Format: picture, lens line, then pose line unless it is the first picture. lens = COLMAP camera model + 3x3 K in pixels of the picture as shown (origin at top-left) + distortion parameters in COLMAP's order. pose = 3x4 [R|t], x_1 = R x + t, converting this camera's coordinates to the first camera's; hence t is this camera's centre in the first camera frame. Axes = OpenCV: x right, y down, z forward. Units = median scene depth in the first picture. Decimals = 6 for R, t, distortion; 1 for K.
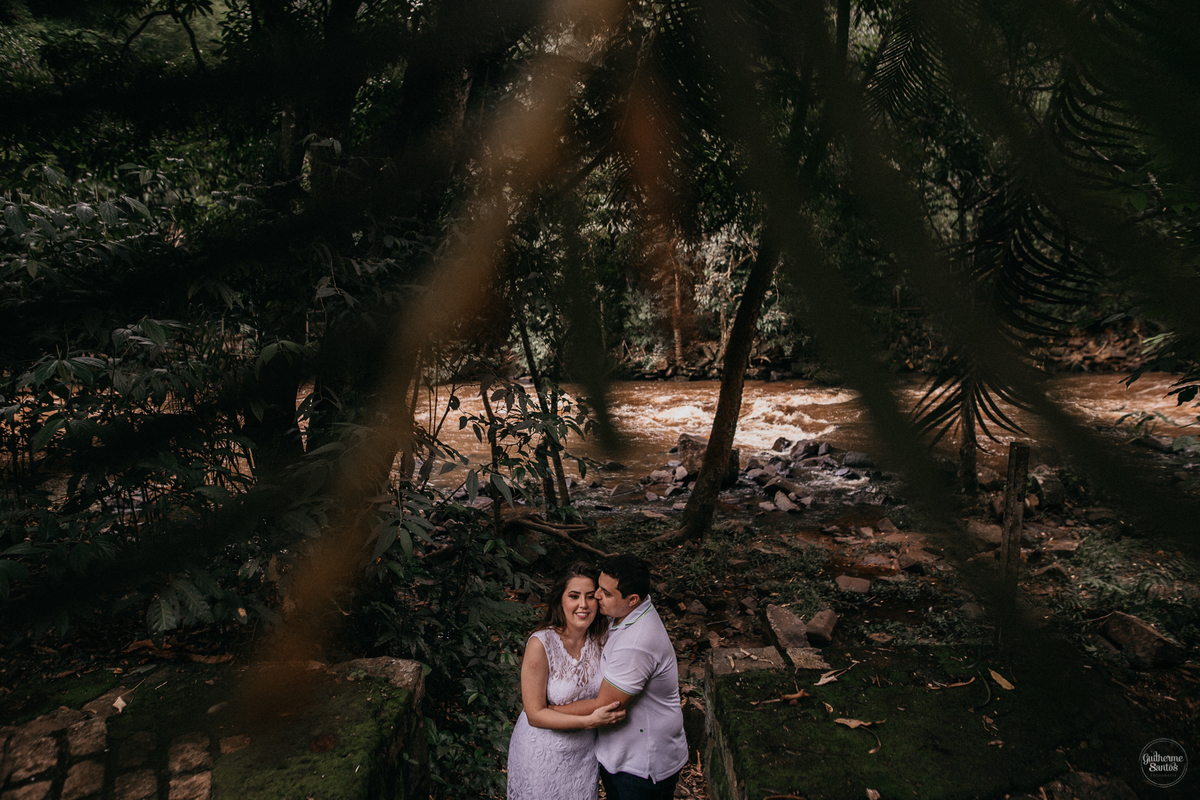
lens RADIAL K [[838.1, 0, 599.4], [0, 838.1, 397.9], [0, 0, 1]] dist [-0.004157, 0.001273]
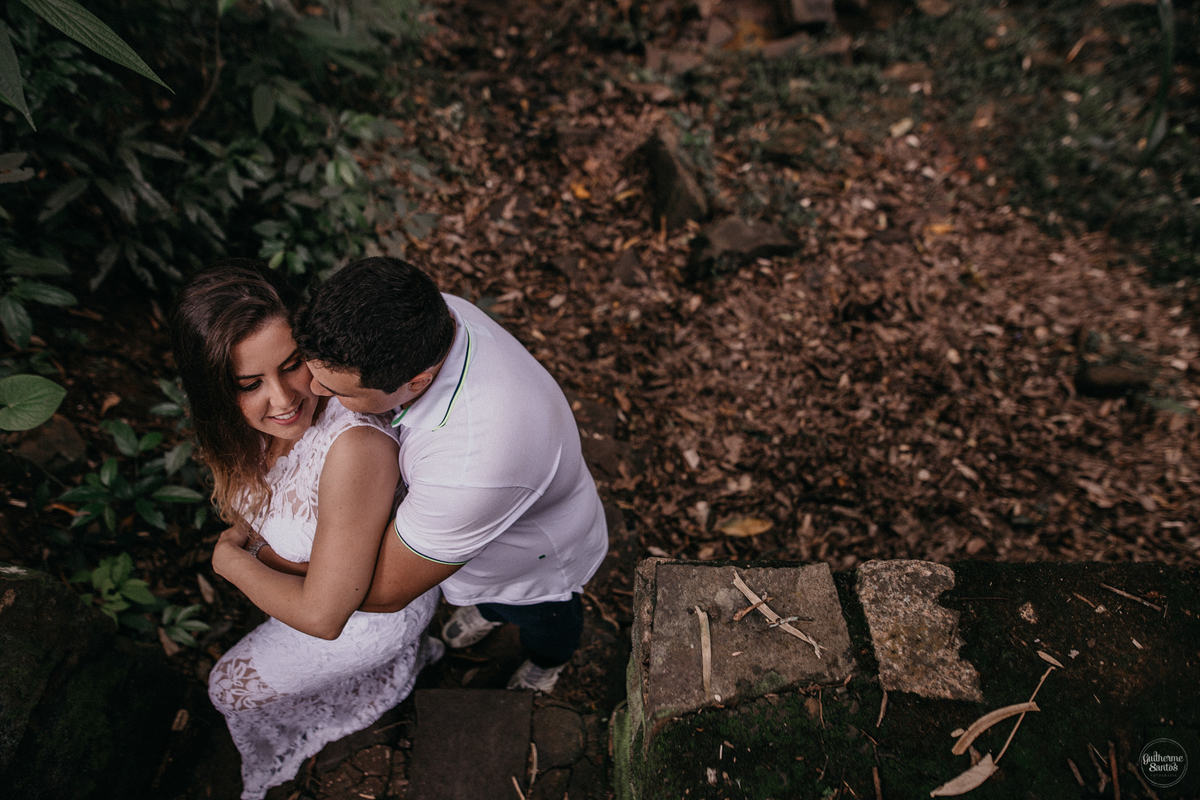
lens RADIAL K [[838.1, 0, 602.3], [0, 838.1, 400.2], [0, 0, 1]] dist [-0.004157, 0.001273]
pose [[0.999722, 0.005407, 0.022945, 0.021077], [-0.020443, 0.683494, 0.729670, -0.003003], [-0.011737, -0.729936, 0.683415, 0.165593]]
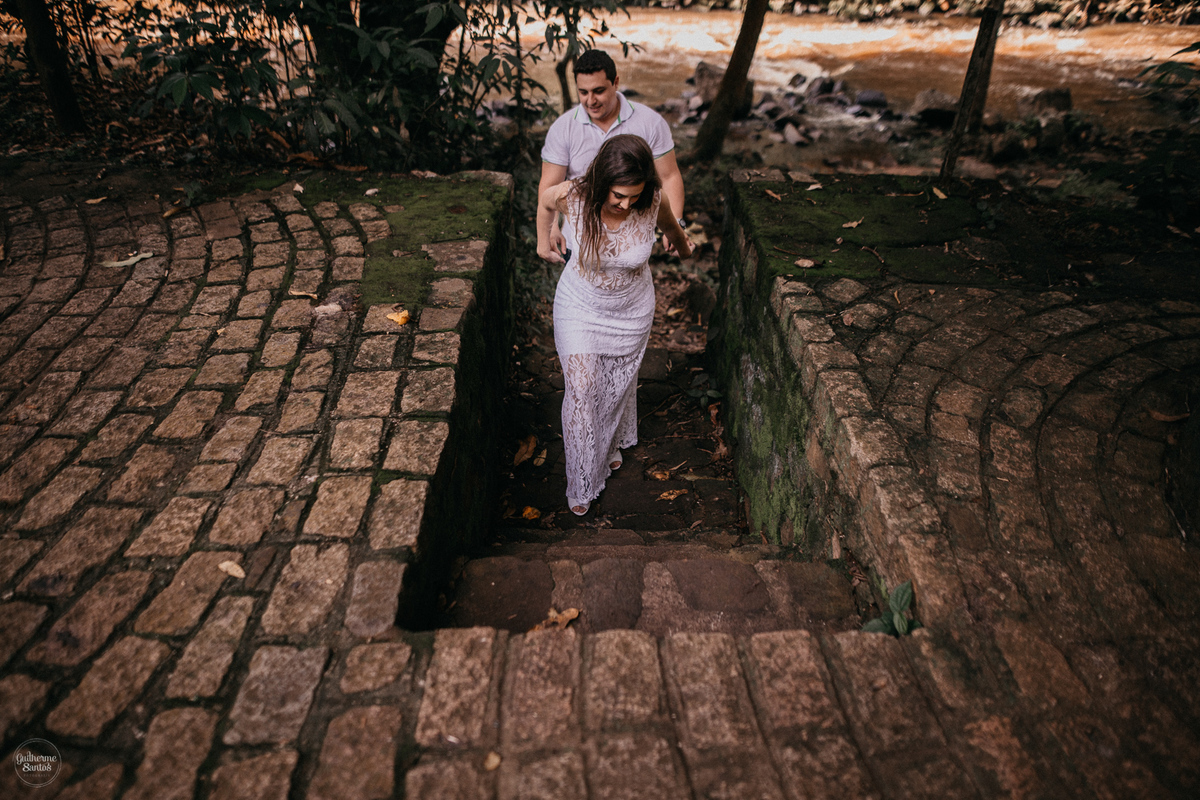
lens RADIAL K [[838.1, 0, 602.7], [0, 838.1, 403.1], [0, 0, 1]] dist [-0.004157, 0.001273]
pose [[0.999086, 0.039953, 0.015212, -0.016377], [-0.042700, 0.915157, 0.400830, 0.023155], [0.002092, -0.401113, 0.916026, -0.079027]]
